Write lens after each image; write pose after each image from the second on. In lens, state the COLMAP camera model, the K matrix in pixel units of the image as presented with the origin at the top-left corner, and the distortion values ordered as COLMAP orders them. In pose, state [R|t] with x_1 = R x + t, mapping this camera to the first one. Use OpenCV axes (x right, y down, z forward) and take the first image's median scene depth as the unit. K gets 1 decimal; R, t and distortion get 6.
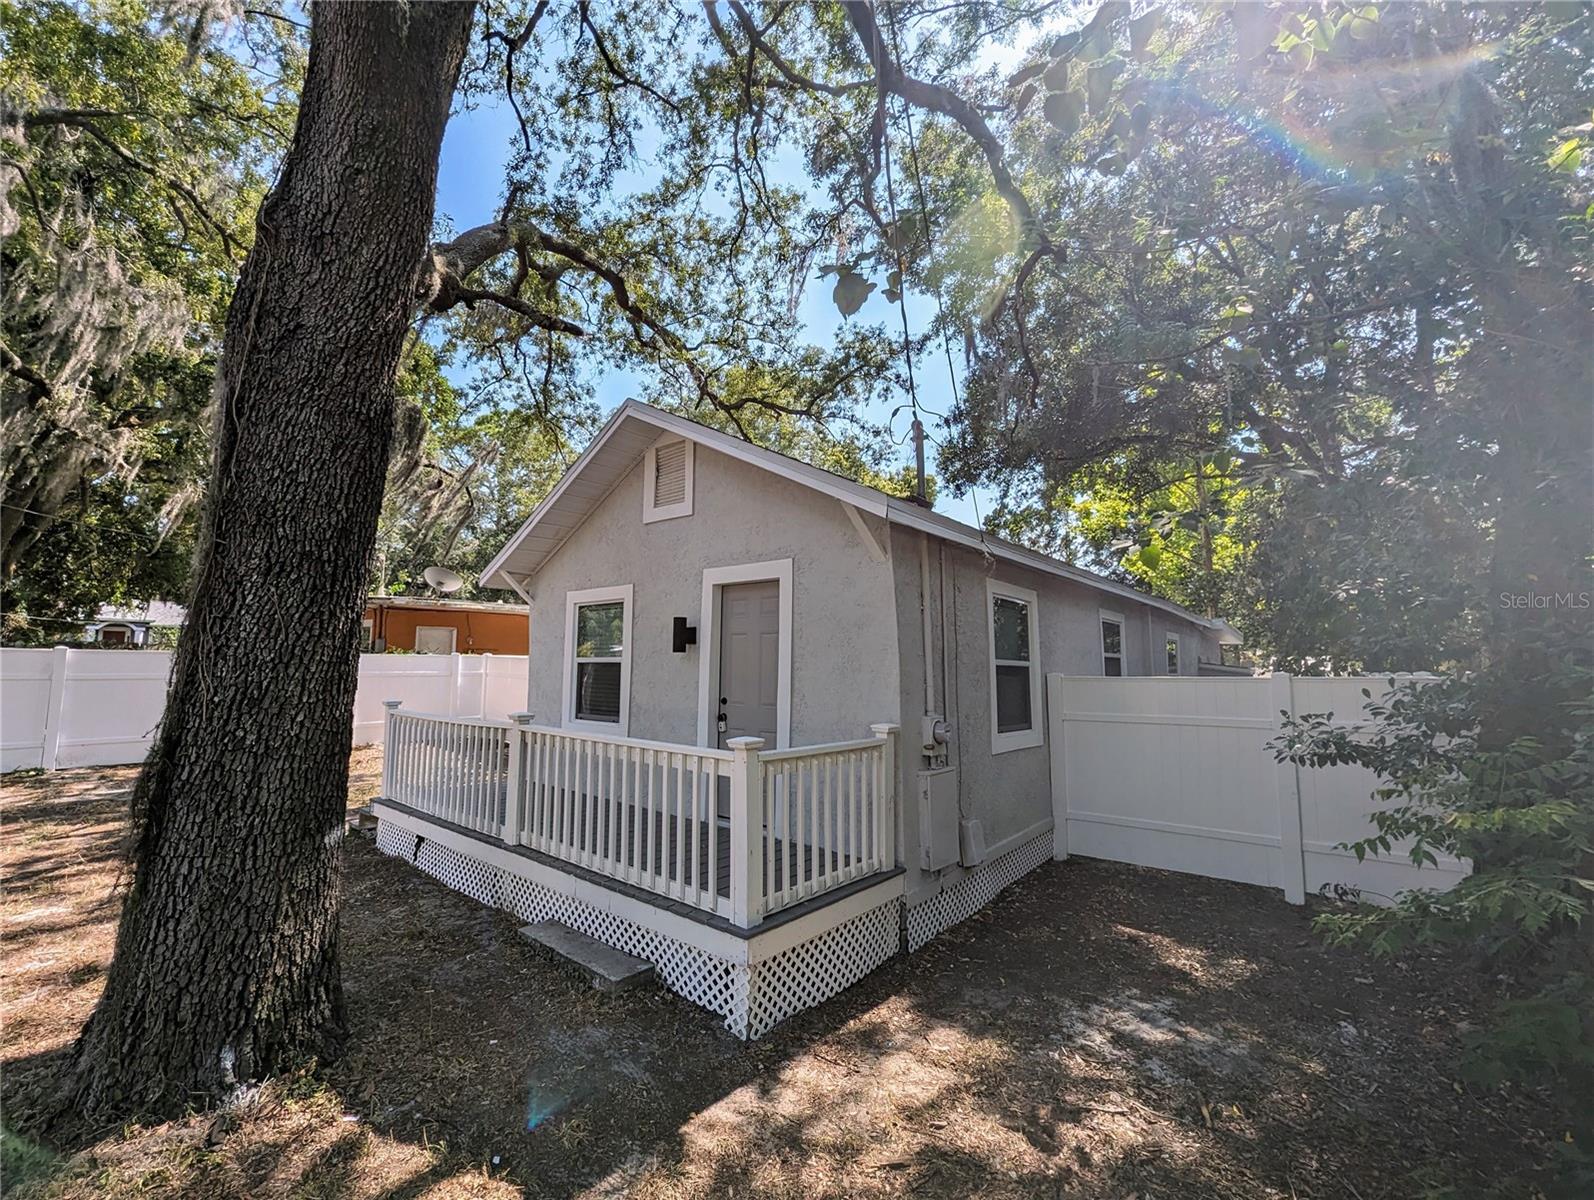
lens RADIAL K [[665.1, 0, 798.6], [0, 665.1, 608.2], [0, 0, 1]] dist [0.001272, 0.000669]
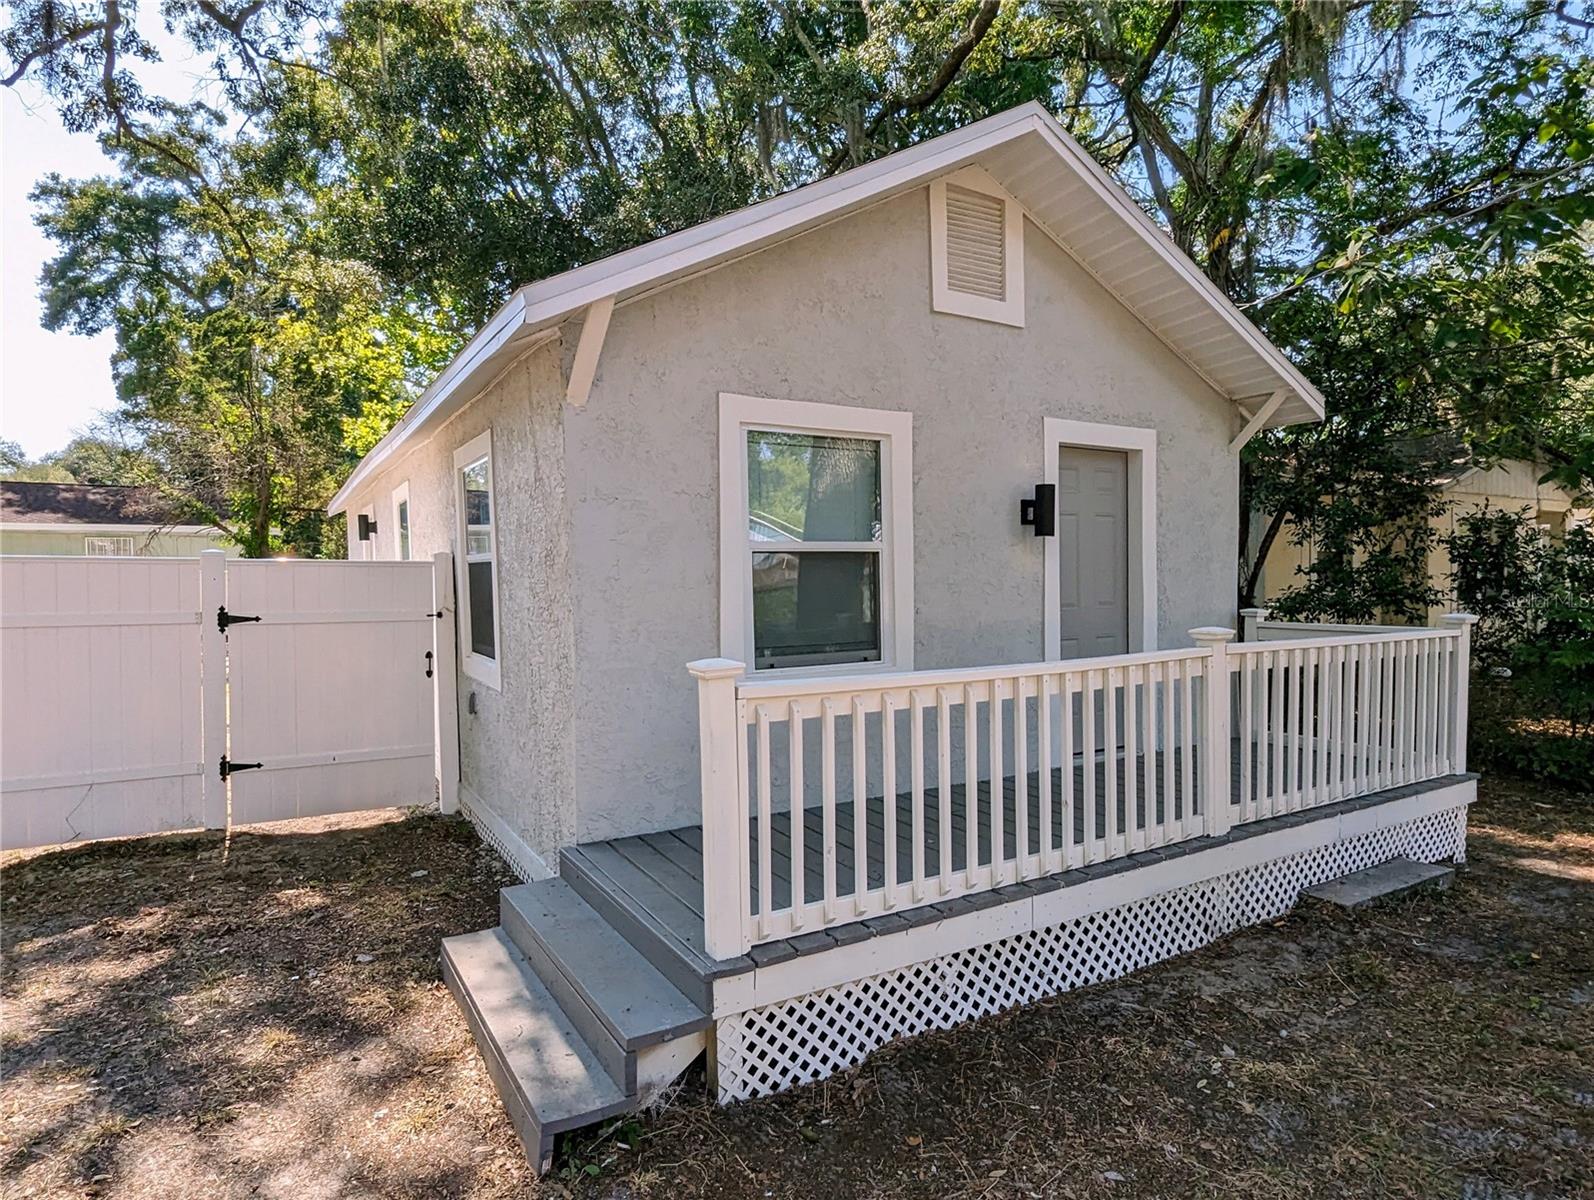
lens RADIAL K [[903.8, 0, 794.1], [0, 903.8, 605.8], [0, 0, 1]] dist [0.000304, 0.001995]
pose [[0.334355, -0.044327, 0.941404, -1.122474], [-0.069106, 0.995051, 0.071397, 0.087377], [-0.939910, -0.088929, 0.329637, 0.918279]]
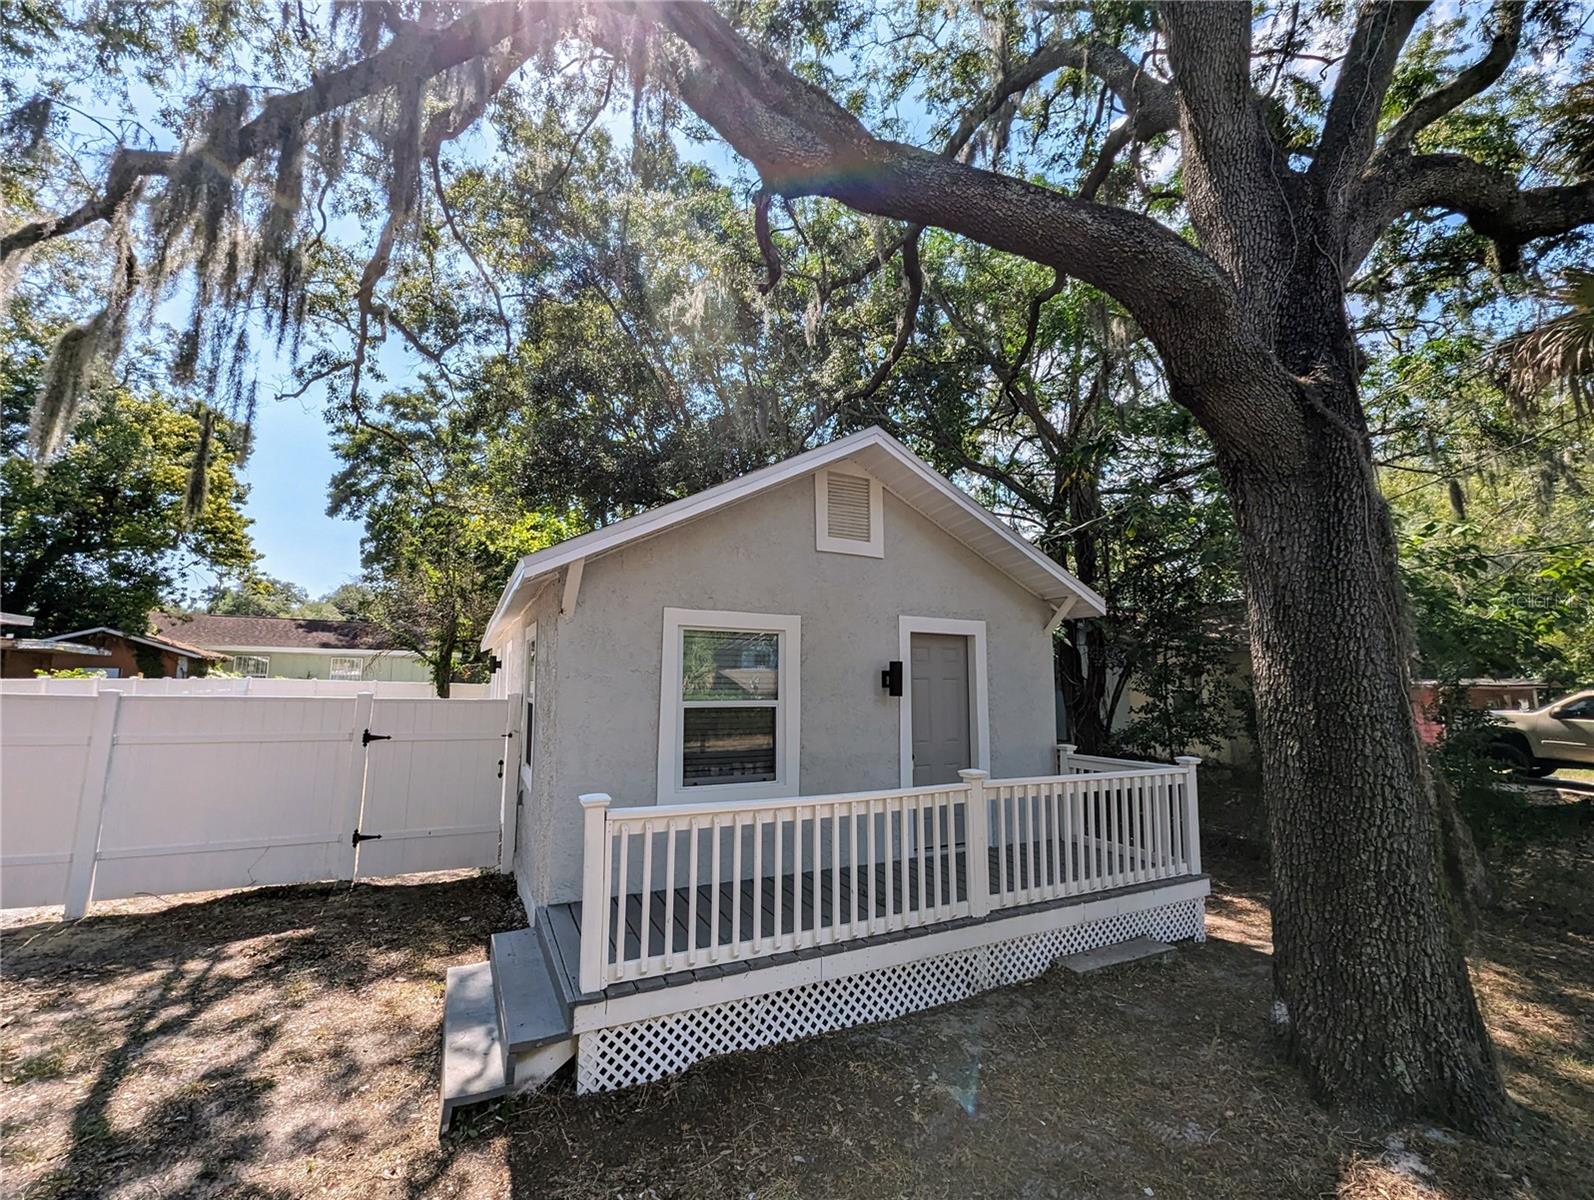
lens RADIAL K [[665.1, 0, 798.6], [0, 665.1, 608.2], [0, 0, 1]] dist [0.001272, 0.000669]
pose [[0.396067, 0.099509, 0.912814, -1.157649], [-0.084859, 0.993823, -0.071520, 0.018251], [-0.914292, -0.049134, 0.402065, 0.726600]]
